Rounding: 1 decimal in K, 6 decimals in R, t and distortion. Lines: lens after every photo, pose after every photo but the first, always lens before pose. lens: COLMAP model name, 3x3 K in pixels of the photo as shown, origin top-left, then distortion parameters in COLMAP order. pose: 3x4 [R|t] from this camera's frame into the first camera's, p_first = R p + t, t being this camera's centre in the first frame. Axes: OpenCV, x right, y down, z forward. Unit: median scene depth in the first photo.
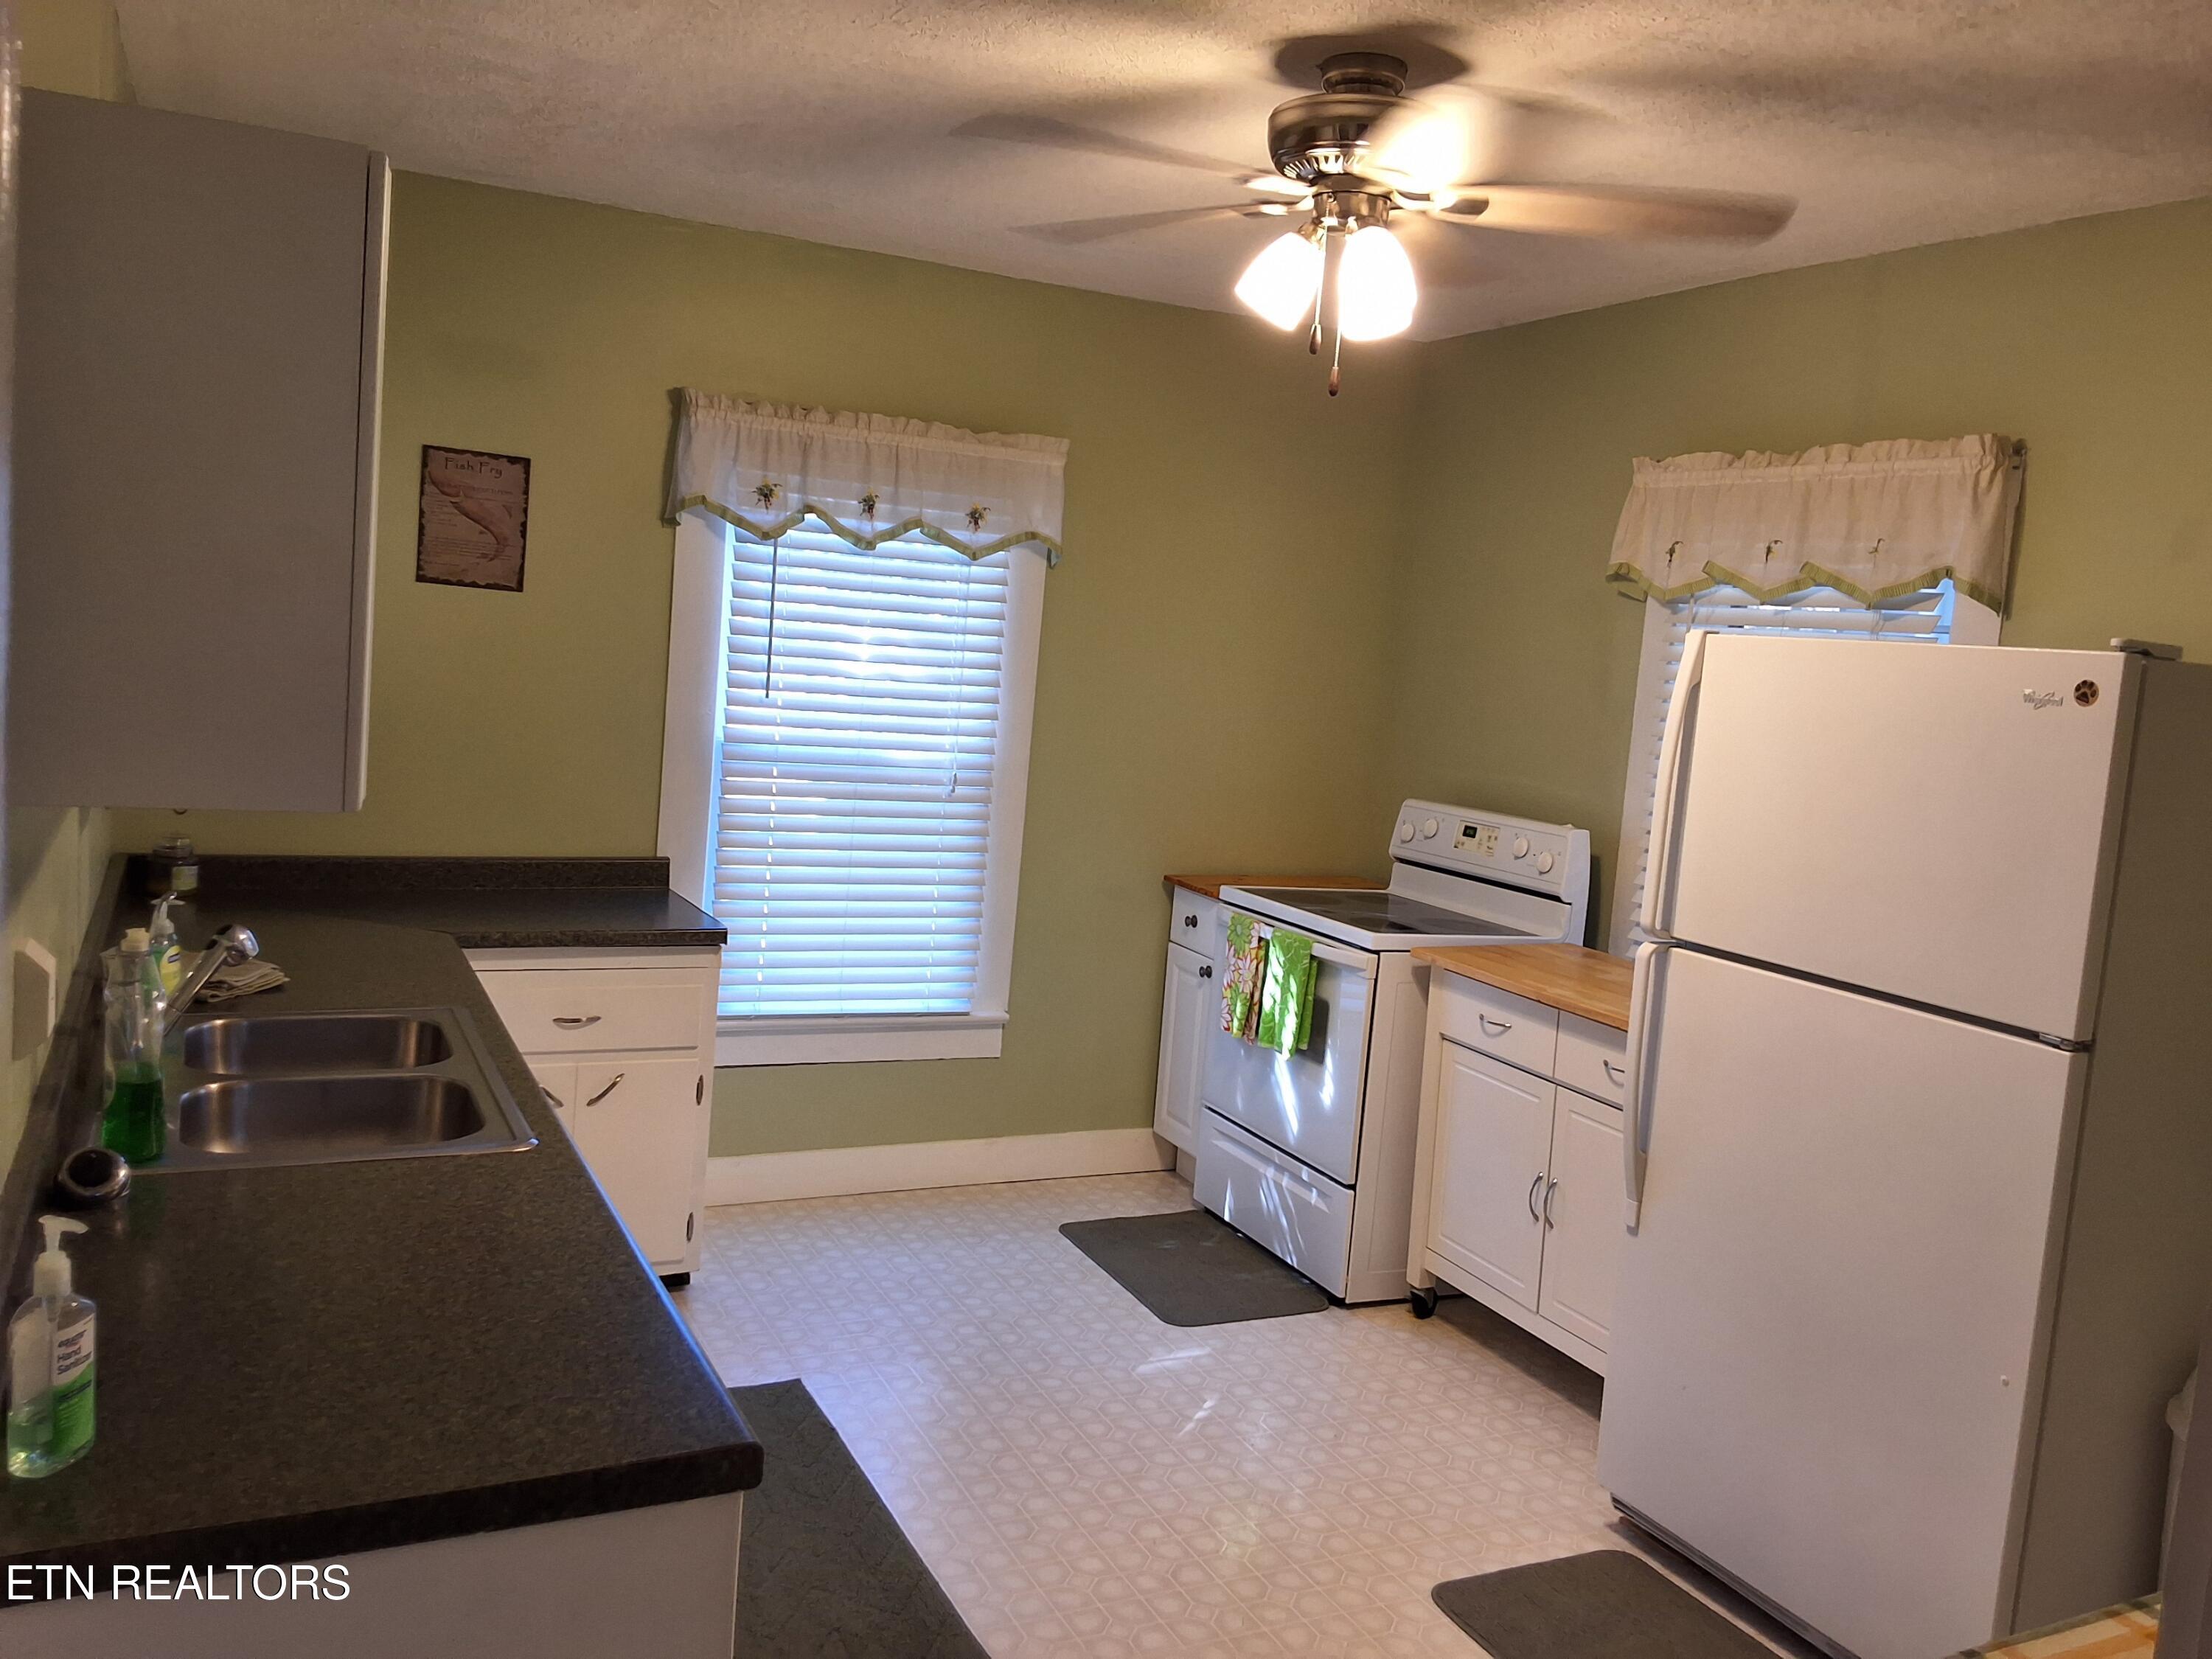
lens RADIAL K [[1743.6, 0, 1095.0], [0, 1743.6, 840.8], [0, 0, 1]] dist [0.140953, -0.231406]
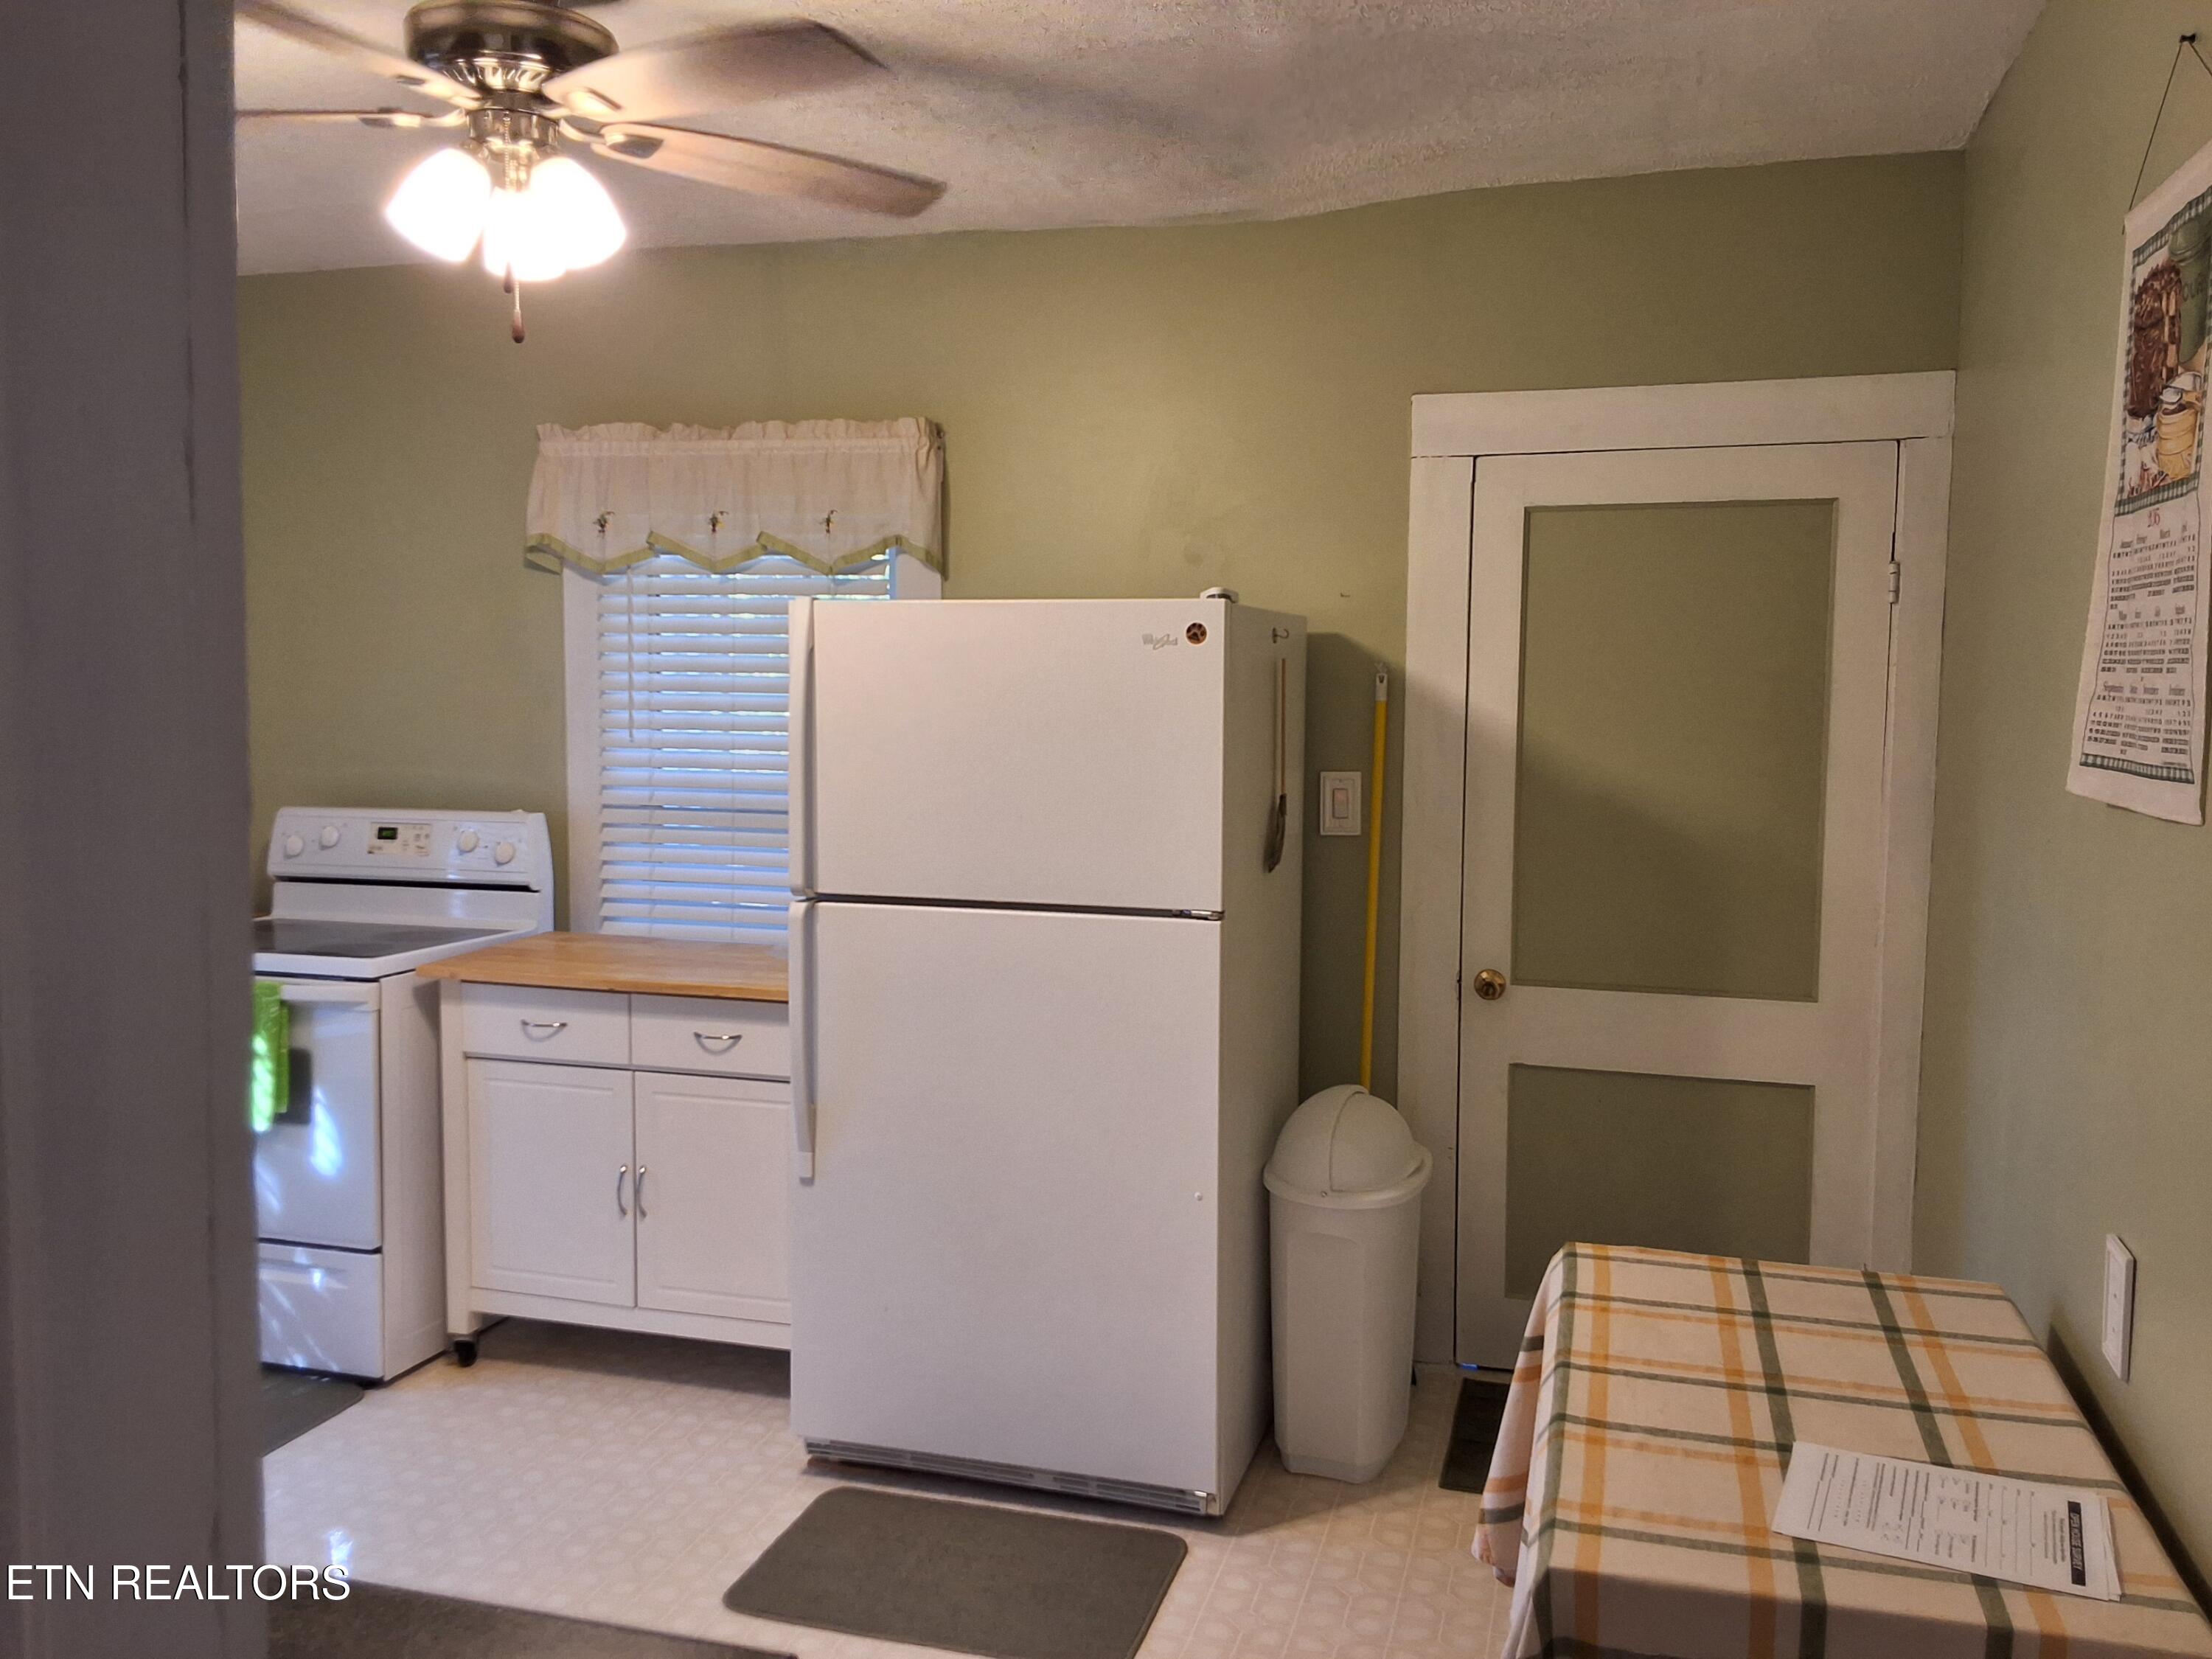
lens RADIAL K [[1743.6, 0, 1095.0], [0, 1743.6, 840.8], [0, 0, 1]] dist [0.140953, -0.231406]
pose [[0.678534, -0.142083, 0.720697, -0.243052], [0.131791, 0.988743, 0.070847, -0.022084], [-0.722650, 0.046909, 0.689620, 0.135139]]
